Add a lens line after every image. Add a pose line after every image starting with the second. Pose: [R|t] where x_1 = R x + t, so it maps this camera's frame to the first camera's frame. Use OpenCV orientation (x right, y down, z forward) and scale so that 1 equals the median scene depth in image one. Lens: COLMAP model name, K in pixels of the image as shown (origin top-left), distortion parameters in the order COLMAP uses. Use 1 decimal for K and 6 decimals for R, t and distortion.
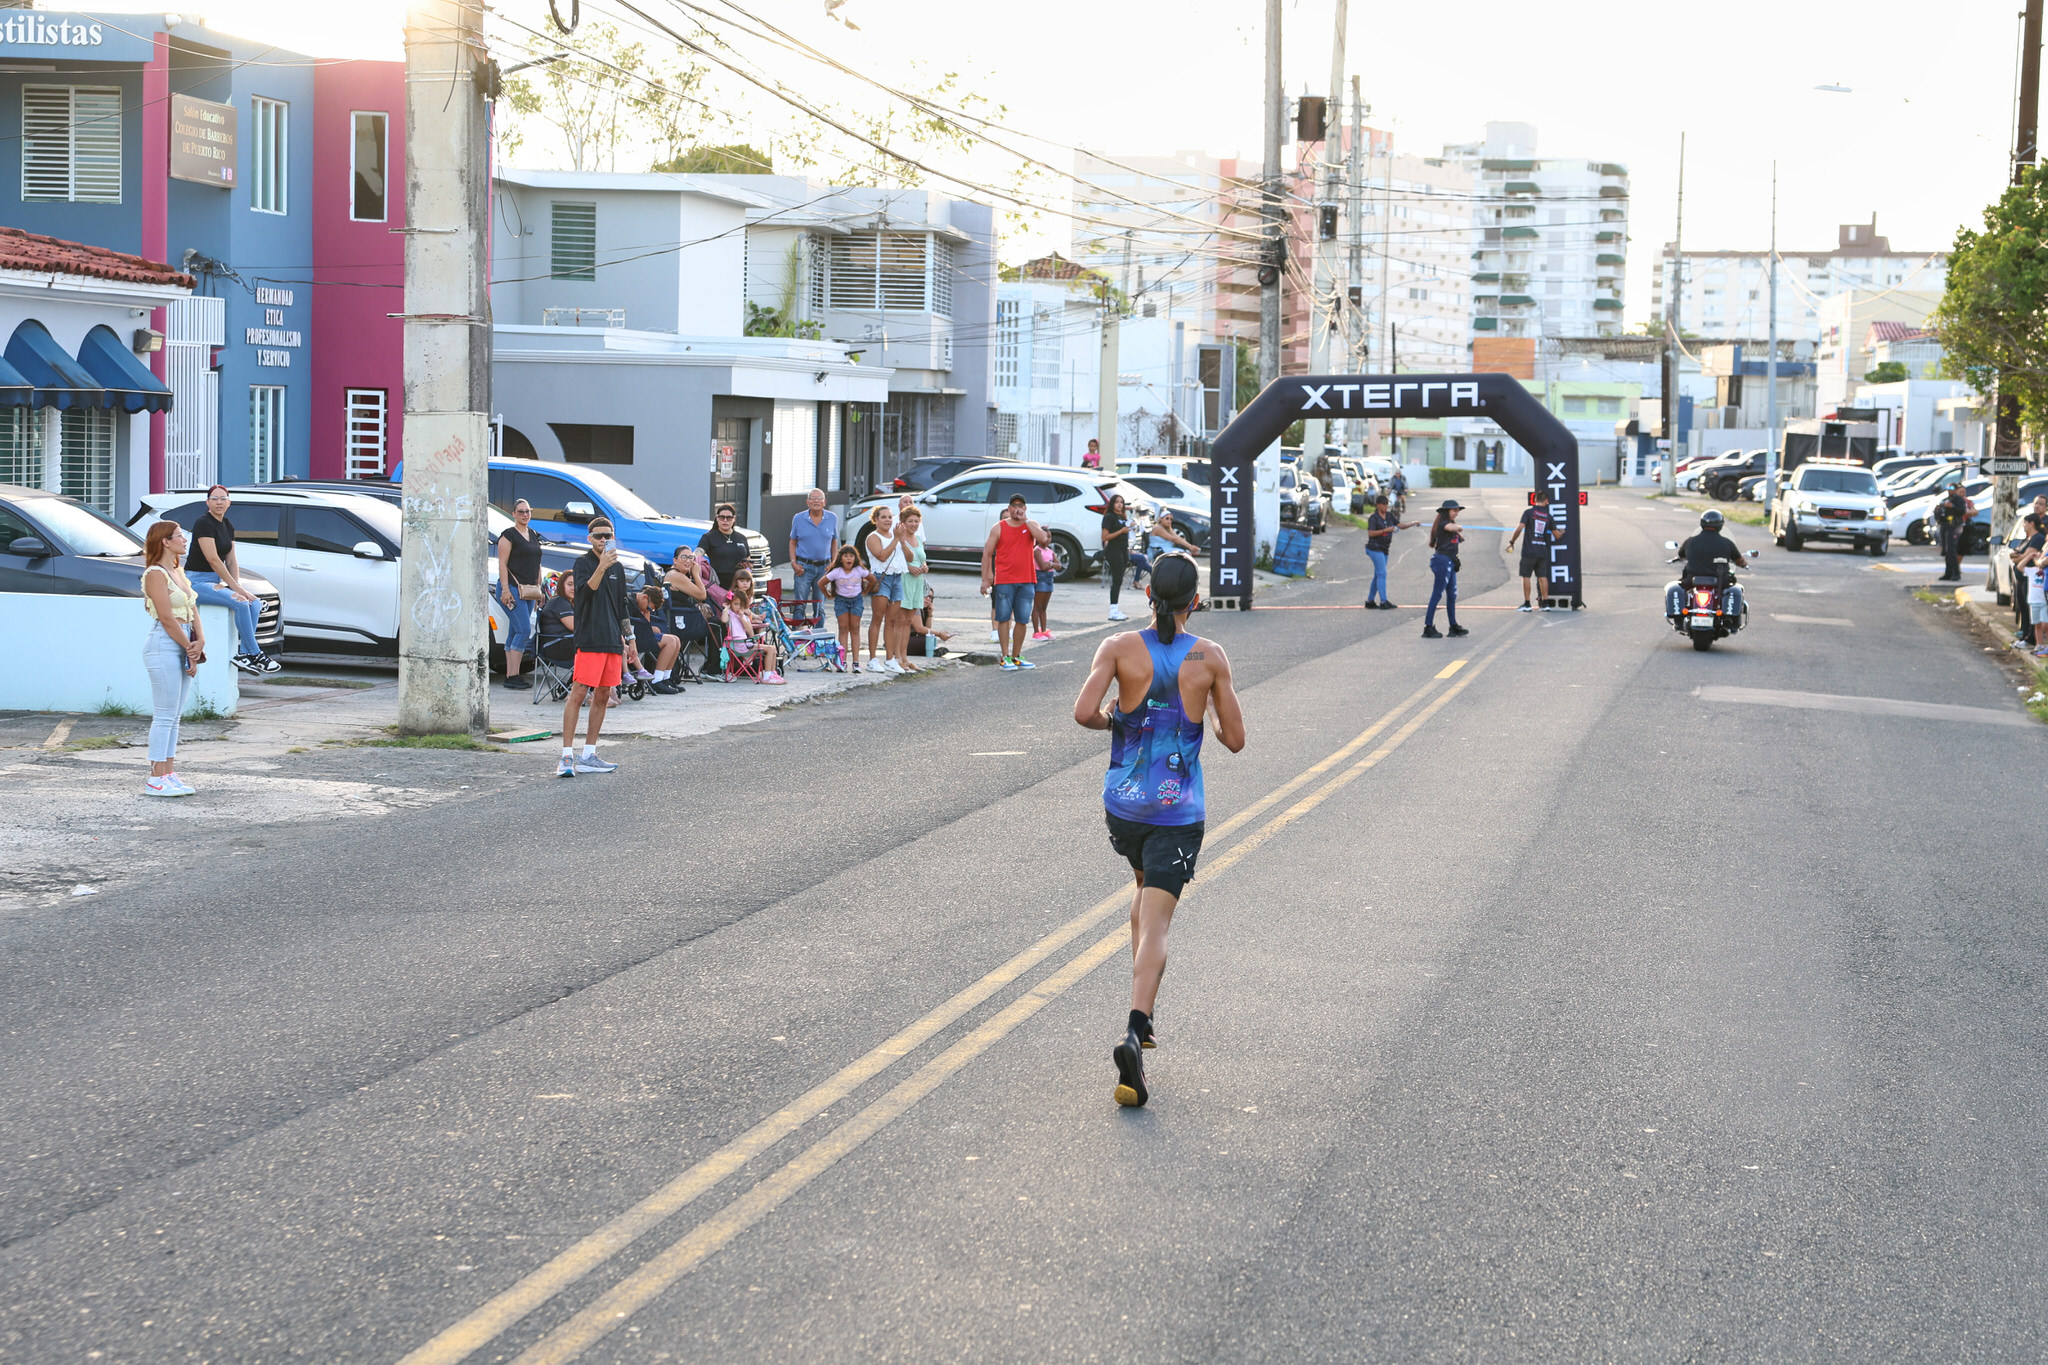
lens RADIAL K [[4311.8, 0, 1019.0], [0, 4311.8, 723.2], [0, 0, 1]] dist [0.219915, 0.556811]
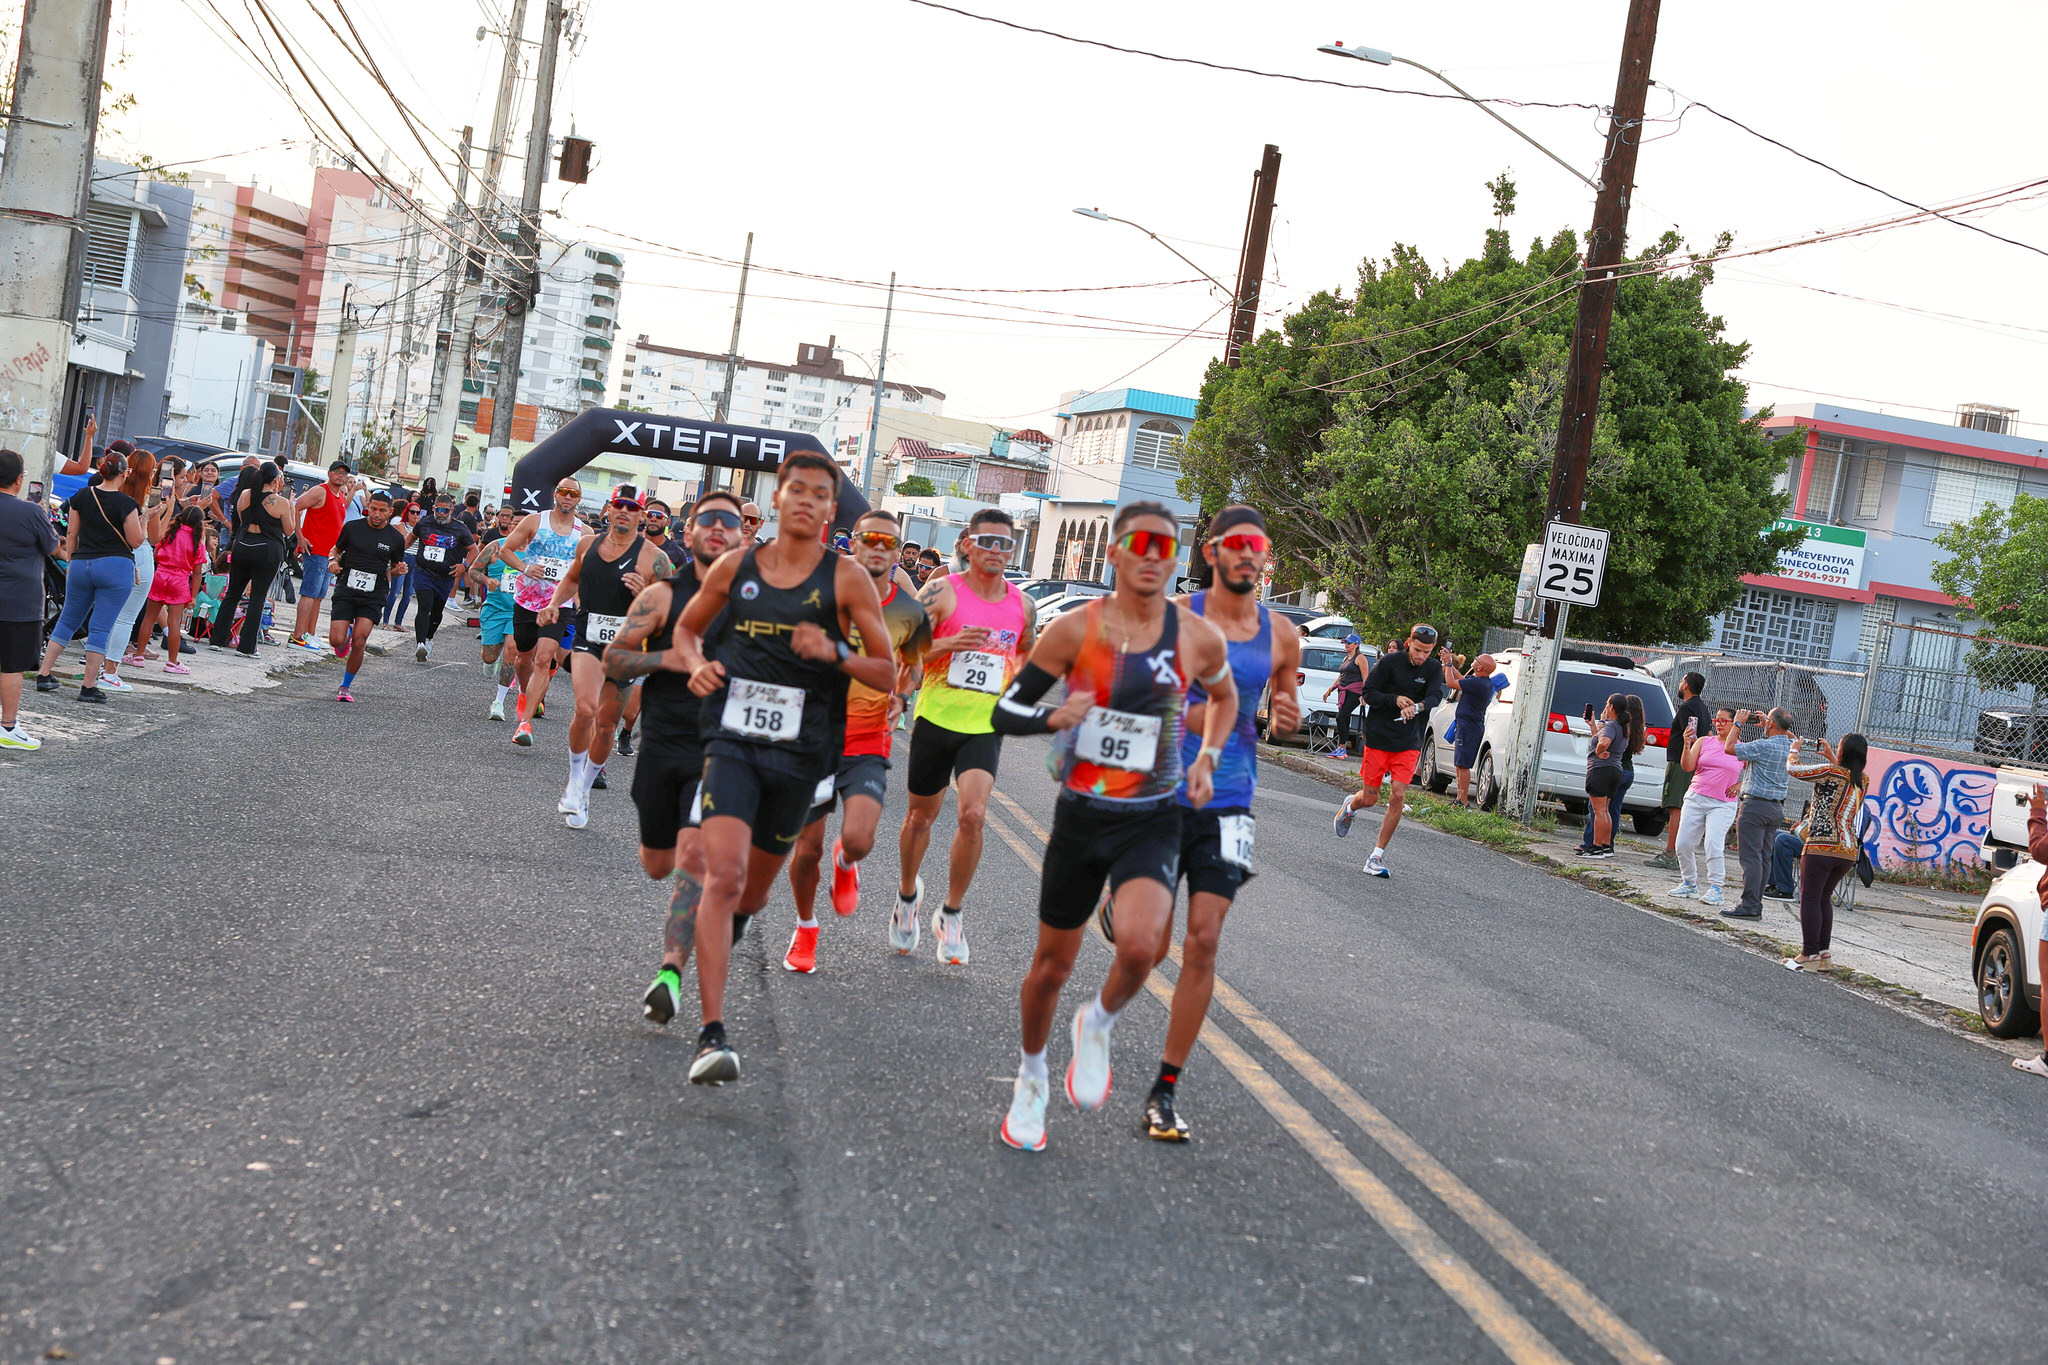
lens RADIAL K [[4129.3, 0, 1024.0], [0, 4129.3, 682.5], [0, 0, 1]] dist [0.311437, -0.259037]
pose [[0.959969, 0.120491, 0.252865, -0.068763], [-0.114596, 0.992686, -0.037969, 0.007480], [-0.255590, 0.007472, 0.966756, 0.034573]]
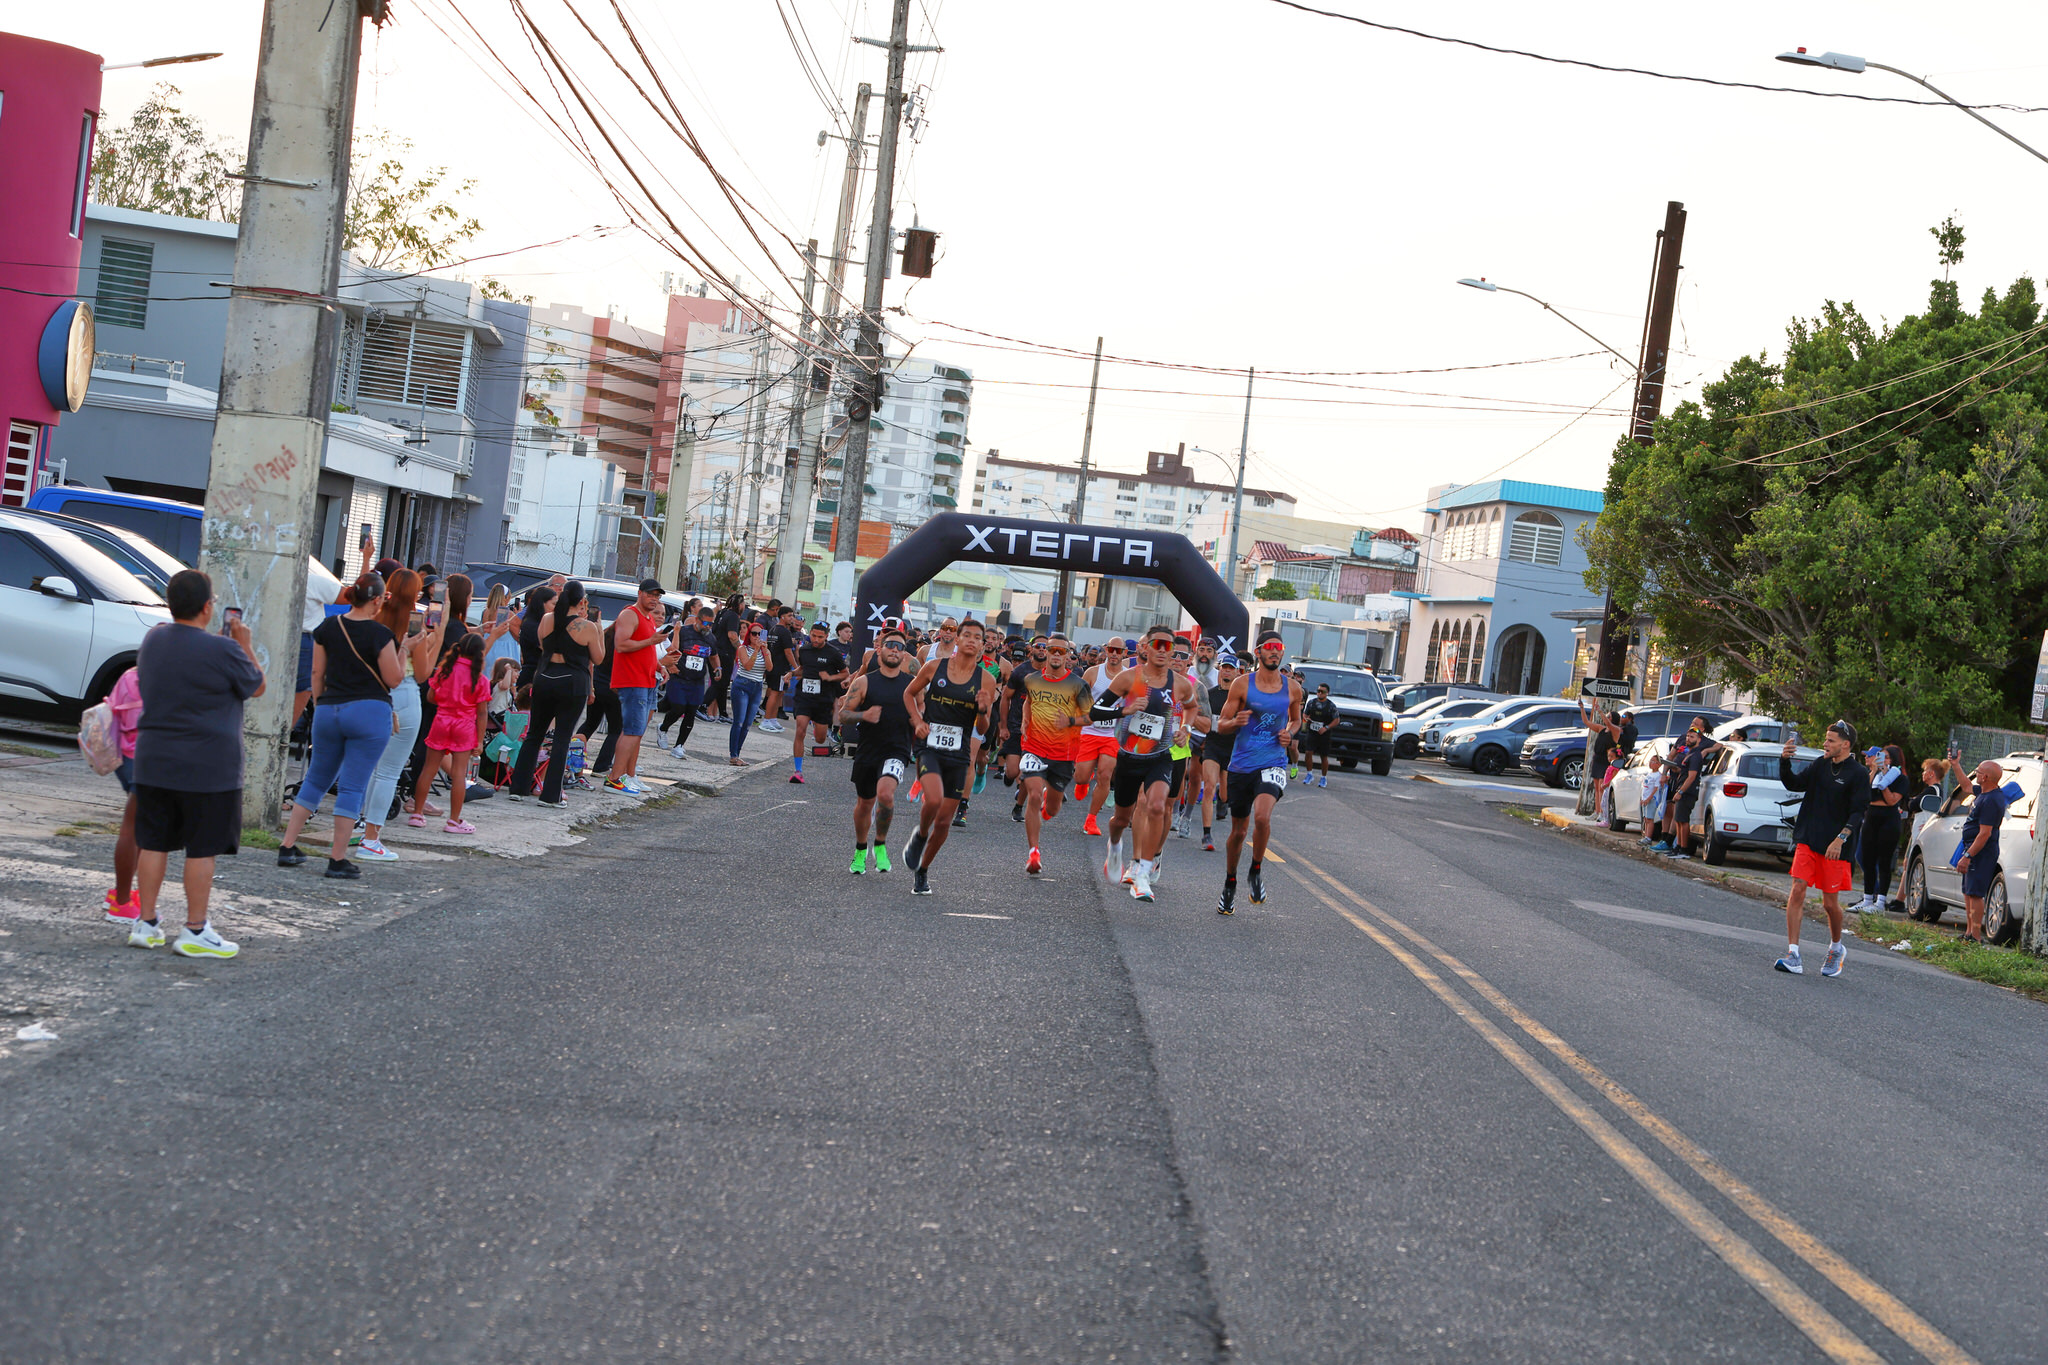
lens RADIAL K [[4129.3, 0, 1024.0], [0, 4129.3, 682.5], [0, 0, 1]] dist [0.311437, -0.259037]
pose [[0.981063, 0.098817, 0.166584, -0.056477], [-0.090828, 0.994350, -0.054930, 0.002318], [-0.171071, 0.038759, 0.984496, 0.113034]]
